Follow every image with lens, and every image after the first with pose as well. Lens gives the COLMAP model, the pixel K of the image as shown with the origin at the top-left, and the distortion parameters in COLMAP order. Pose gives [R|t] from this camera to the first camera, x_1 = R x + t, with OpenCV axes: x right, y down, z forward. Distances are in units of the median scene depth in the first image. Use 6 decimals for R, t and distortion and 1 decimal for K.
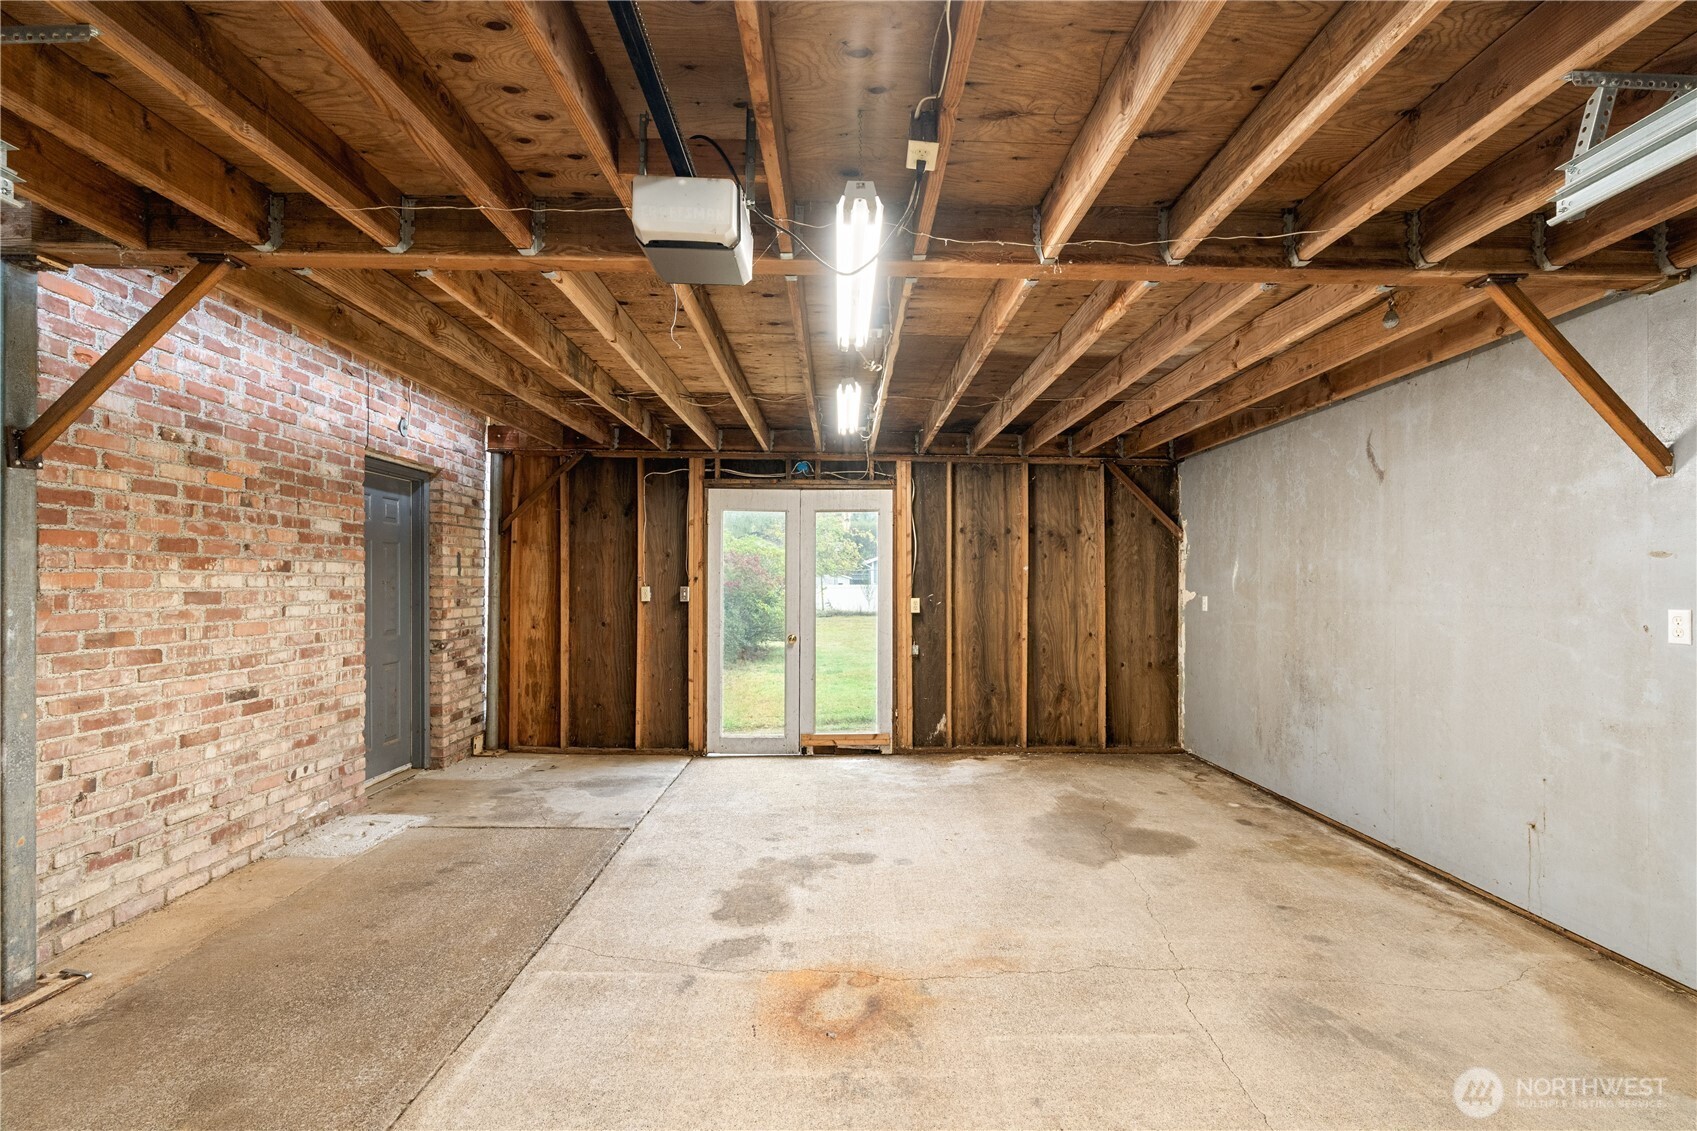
lens RADIAL K [[763.1, 0, 848.2], [0, 763.1, 571.7], [0, 0, 1]] dist [-0.006146, 0.000734]
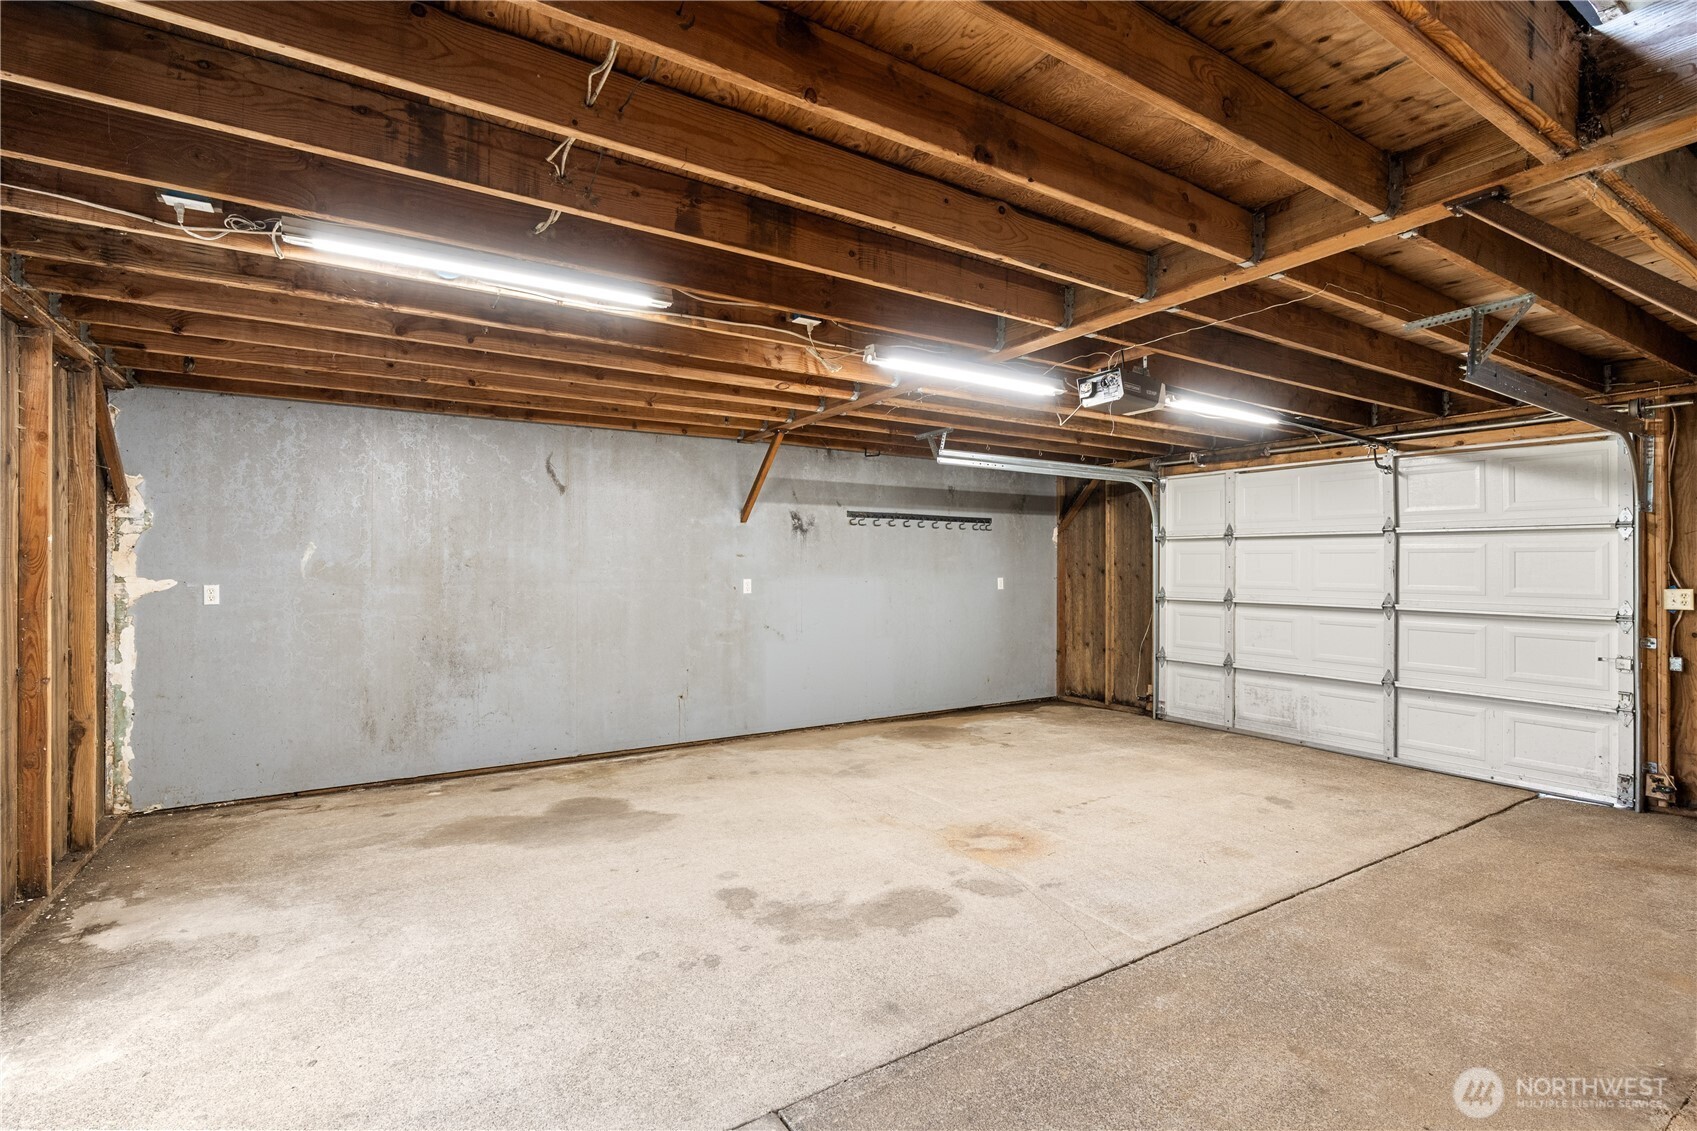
lens RADIAL K [[763.1, 0, 848.2], [0, 763.1, 571.7], [0, 0, 1]] dist [-0.006146, 0.000734]
pose [[-0.507307, -0.008929, 0.861719, -0.792541], [-0.016709, 0.999860, 0.000523, 0.014025], [-0.861603, -0.014133, -0.507386, 1.359254]]
